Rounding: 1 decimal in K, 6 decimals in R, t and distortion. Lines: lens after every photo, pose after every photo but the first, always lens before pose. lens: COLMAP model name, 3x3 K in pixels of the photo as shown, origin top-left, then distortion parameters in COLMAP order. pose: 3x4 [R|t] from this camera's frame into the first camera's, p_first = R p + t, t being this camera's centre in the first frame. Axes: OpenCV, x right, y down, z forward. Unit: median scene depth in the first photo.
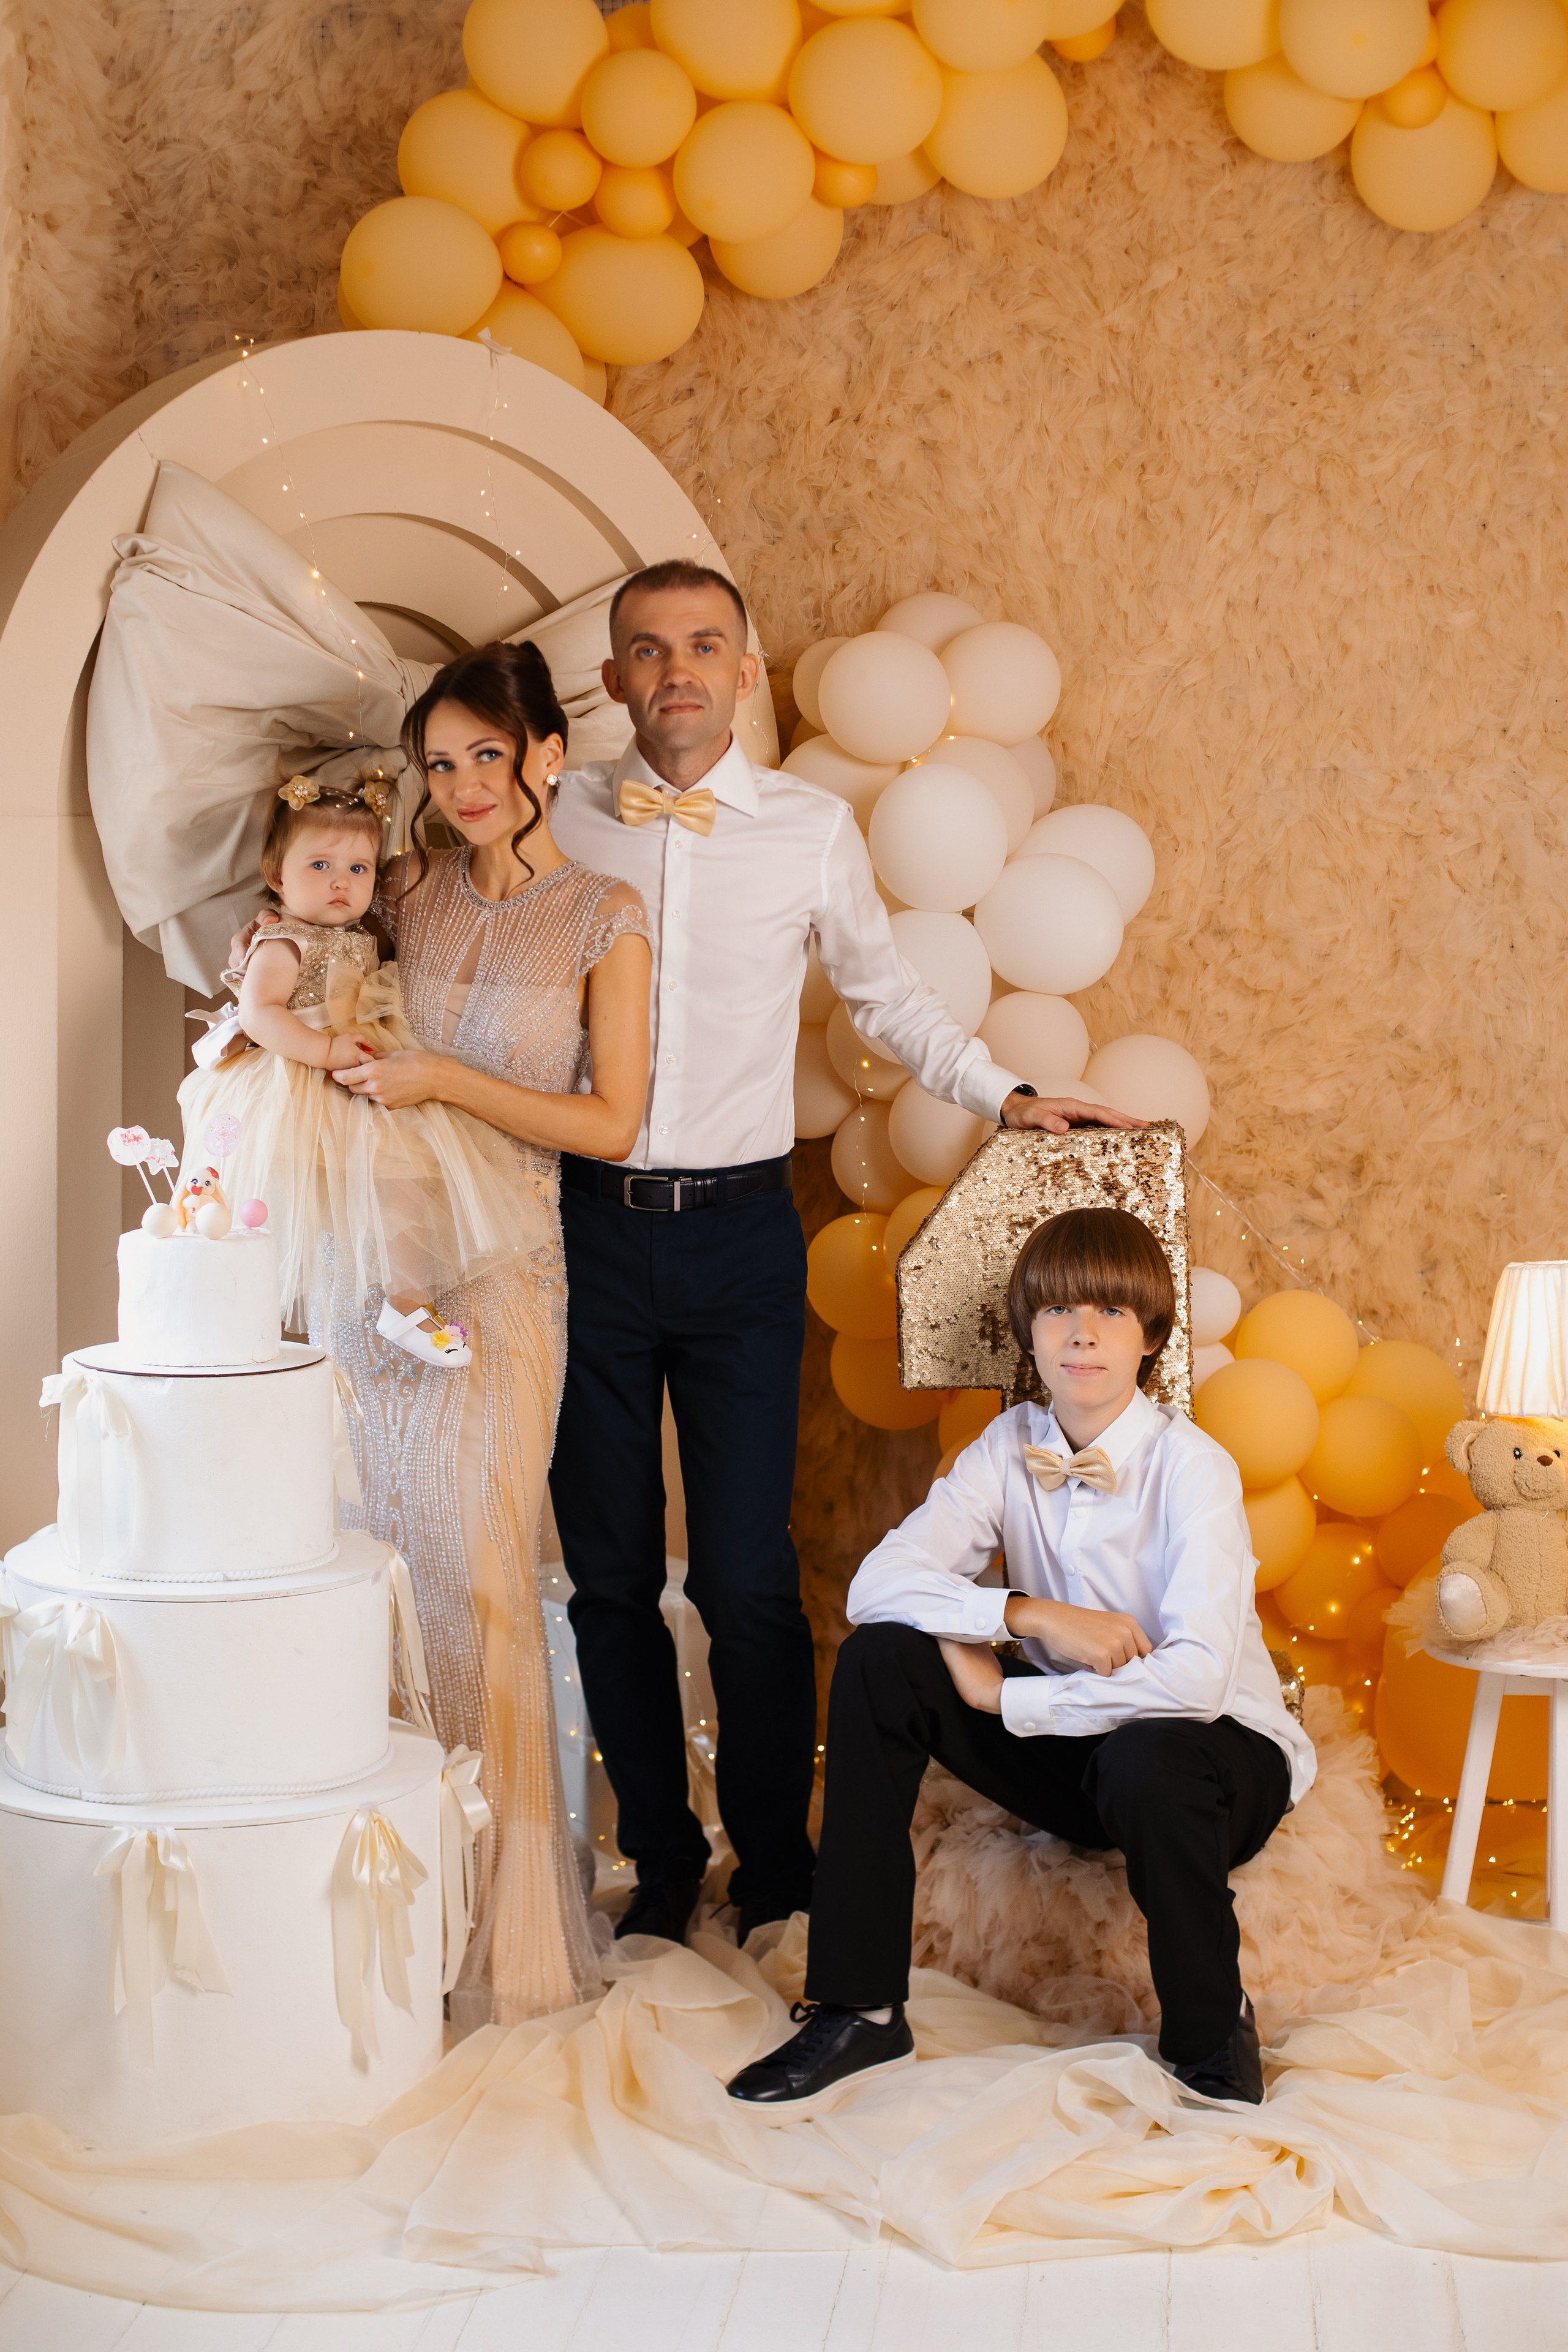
lens RADIAL K [[3641.3, 0, 761.3], [0, 3641.3, 1064.9], [0, 0, 1]] dist [-0.134342, 0.016758]
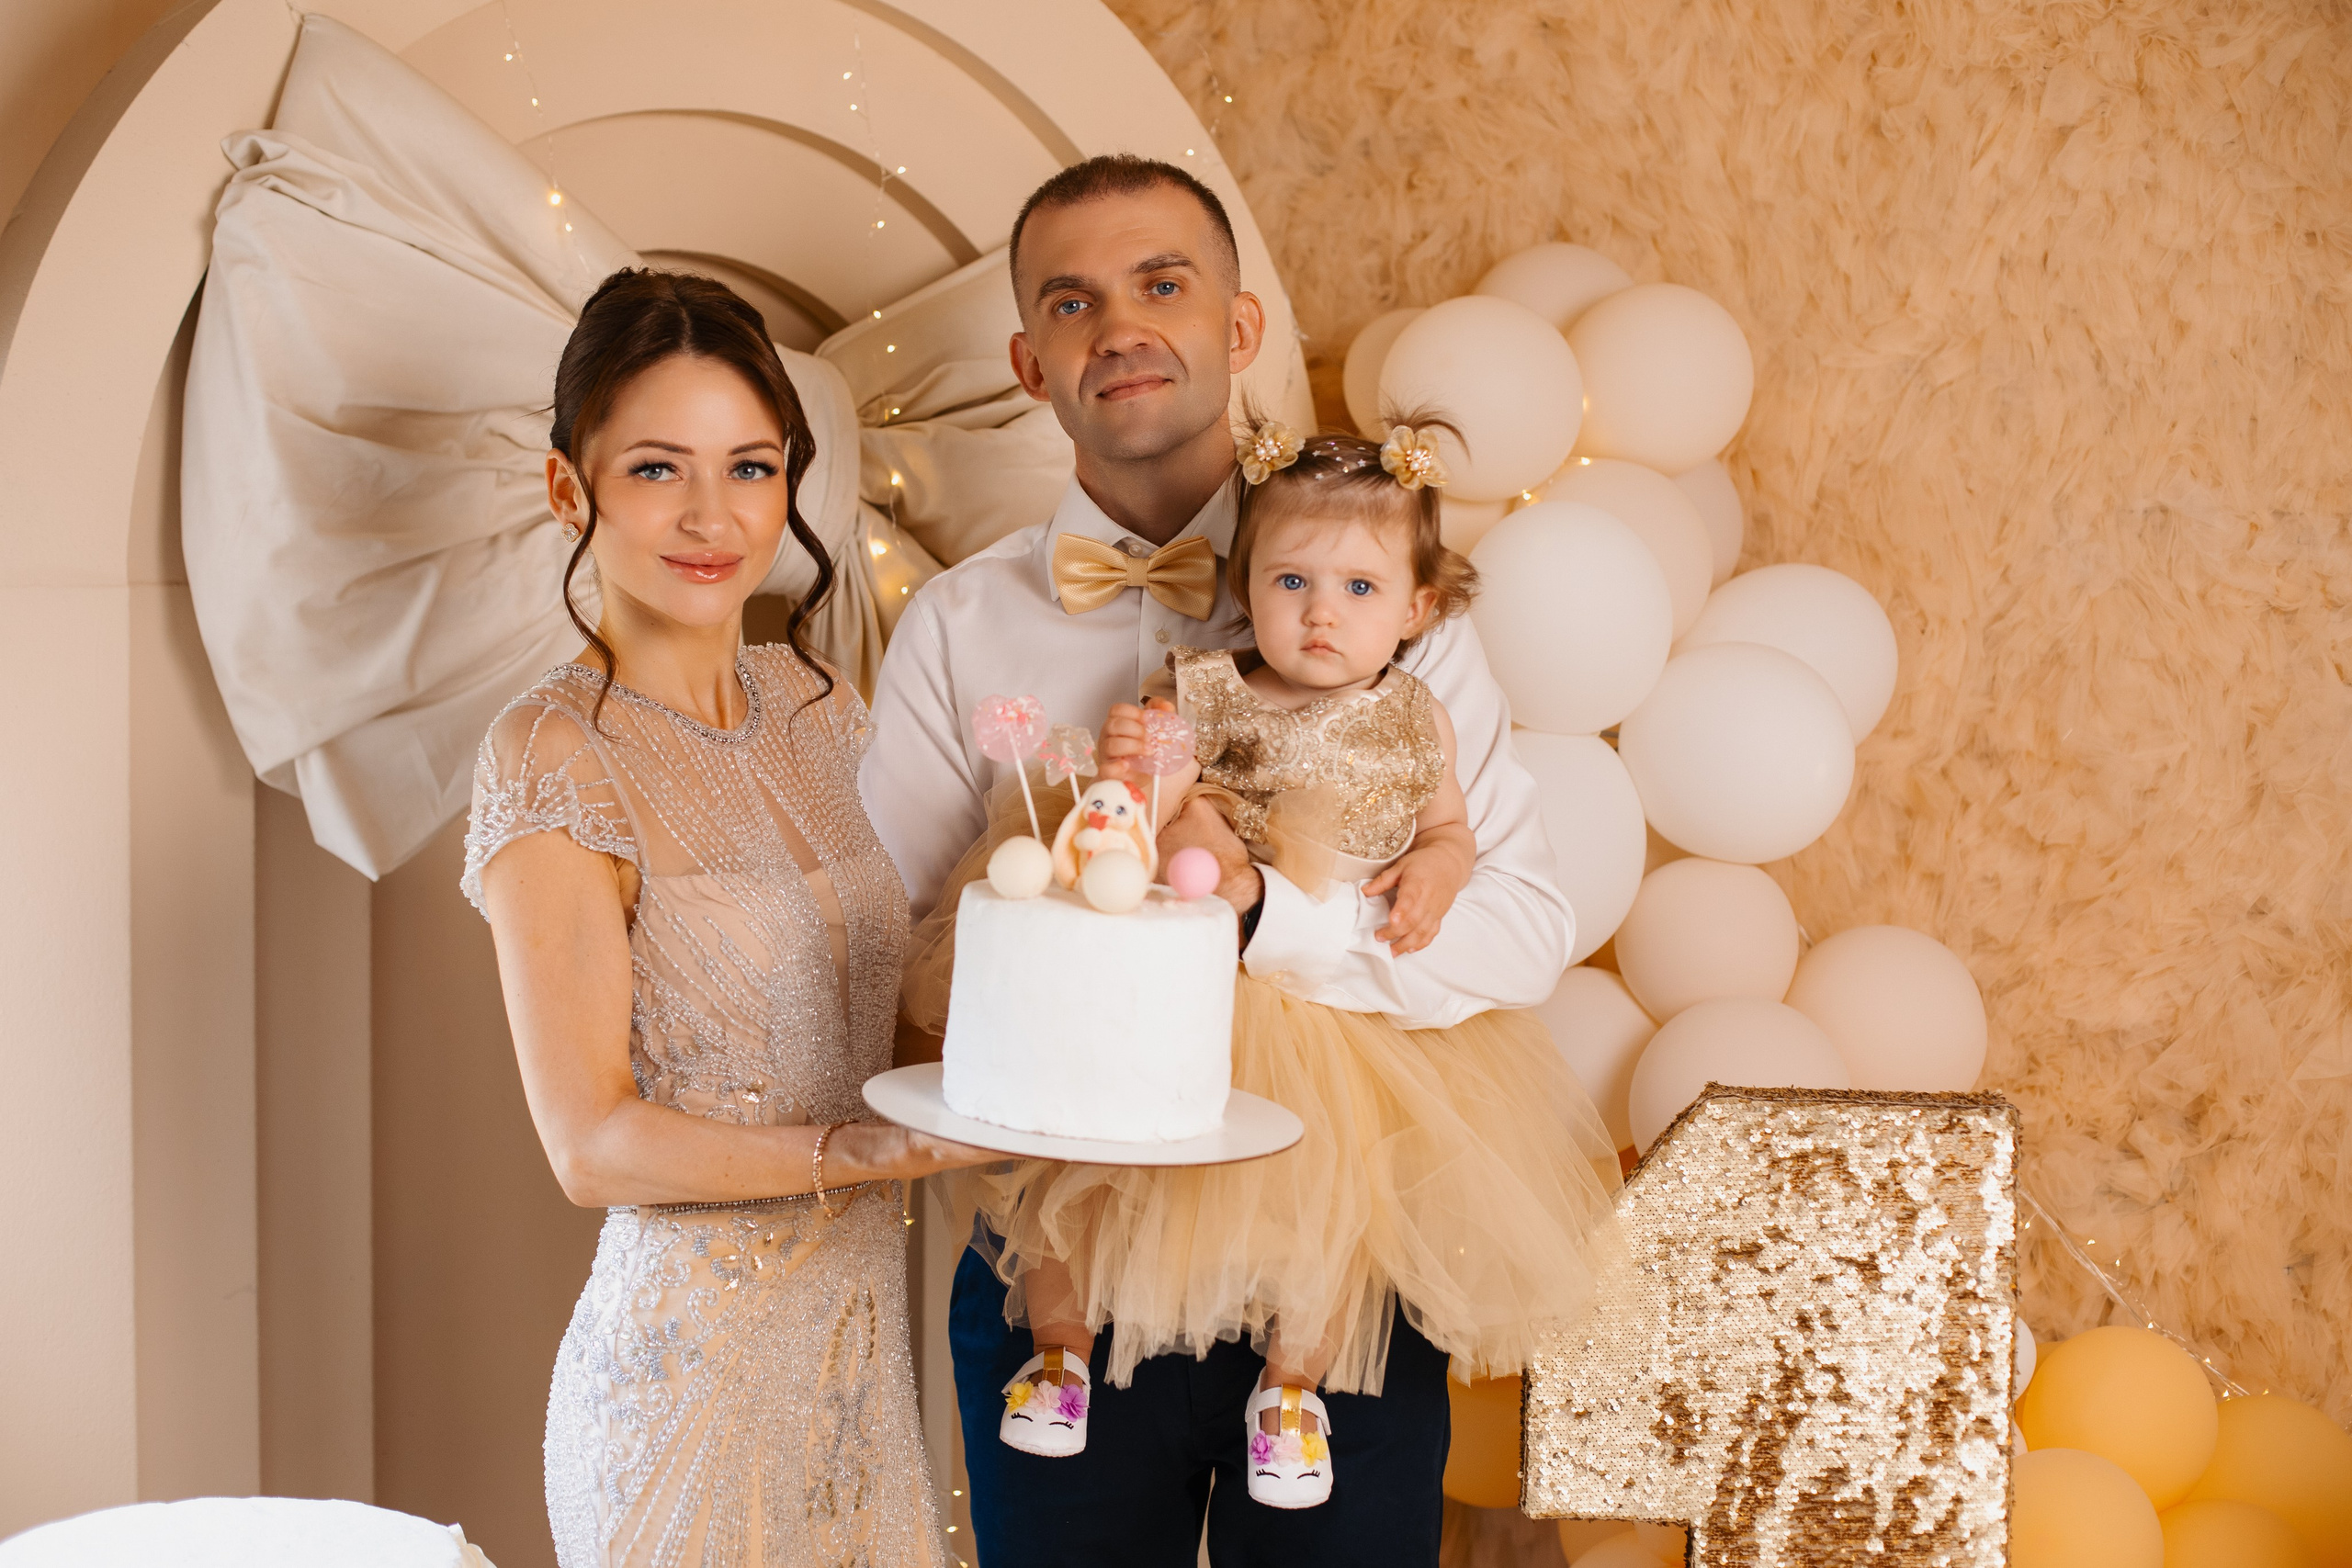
lens RADIAL K [[3577.0, 0, 1167.0], [0, 3577.0, 793.6], [0, 0, 1]] dist [-0.151860, 0.182725]
pose [[0.997637, 0.004773, -0.068536, 0.021070], [-0.005024, 0.999981, -0.003490, -0.026684], [0.068518, 0.003826, 0.997643, 0.344111]]
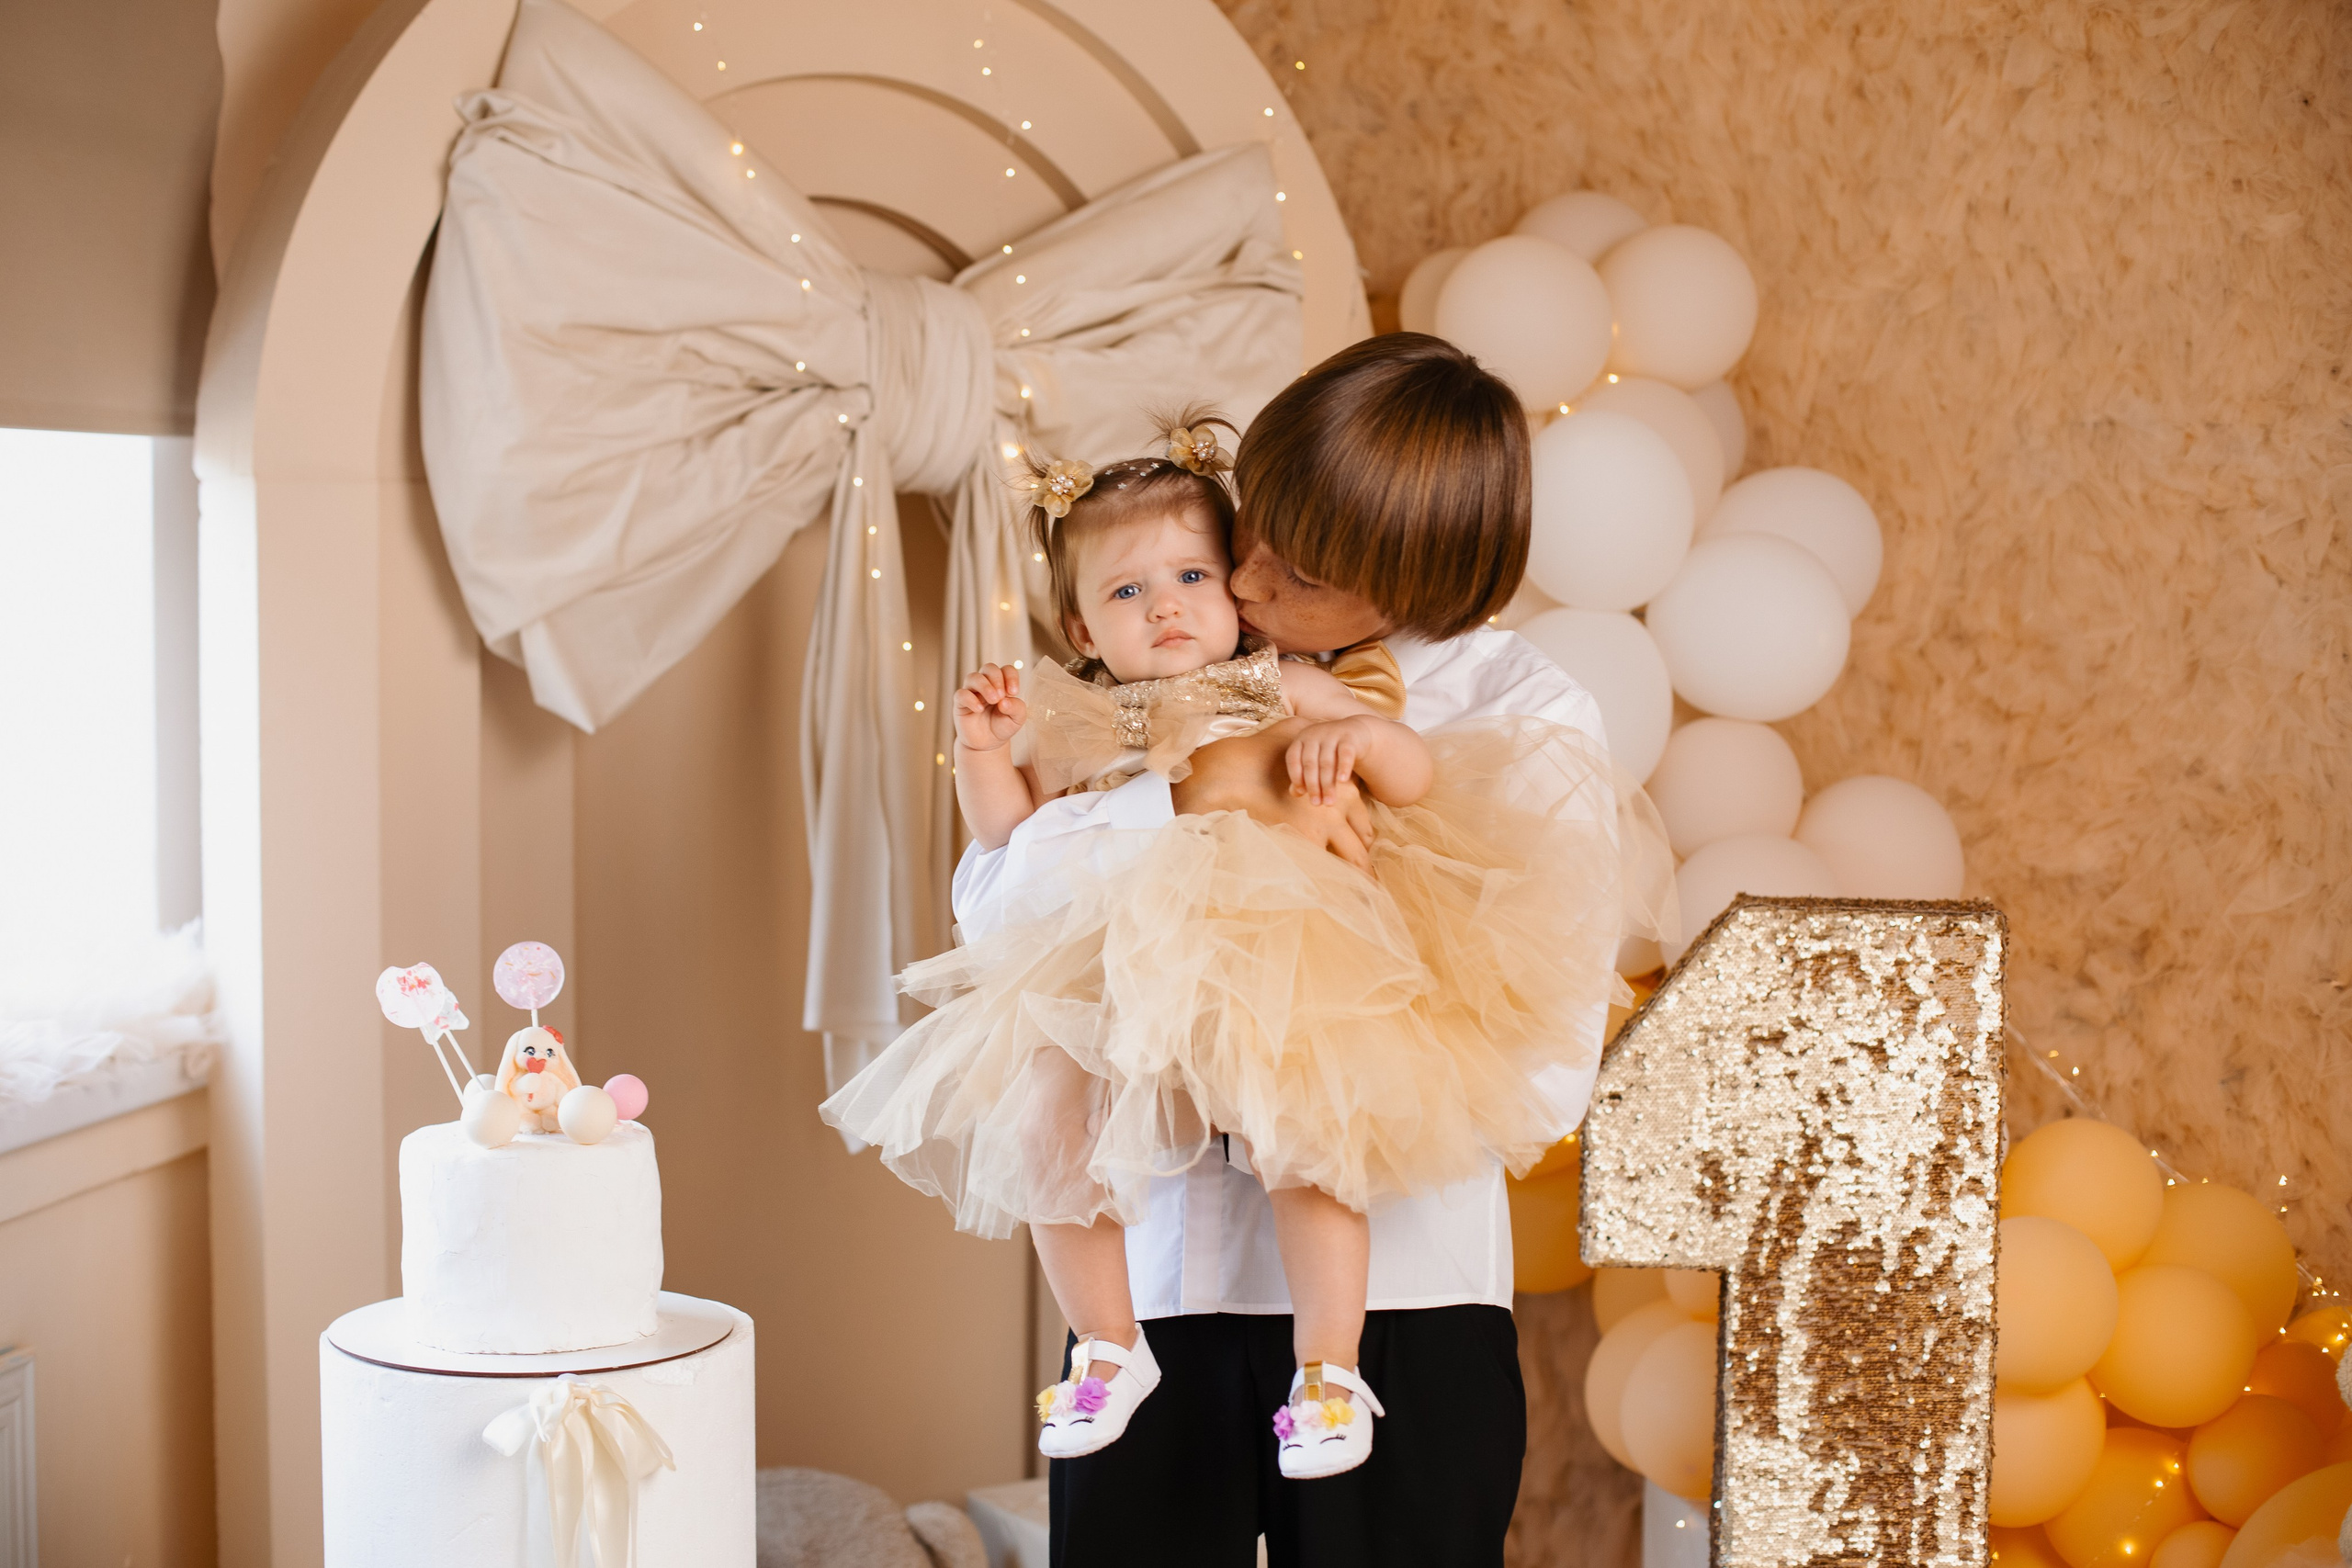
lens RADIAL K [[3373.8, 0, 1176.0], [0, 3373.8, 784.0], [0, 0, 1]] dist [-0.141168, 0.120601]
pose [[0.998409, -0.000483, -0.056387, 0.001615], [0.000916, 0.999970, 0.007649, -0.011235], [0.056382, -0.007689, 0.998380, 0.289919]]
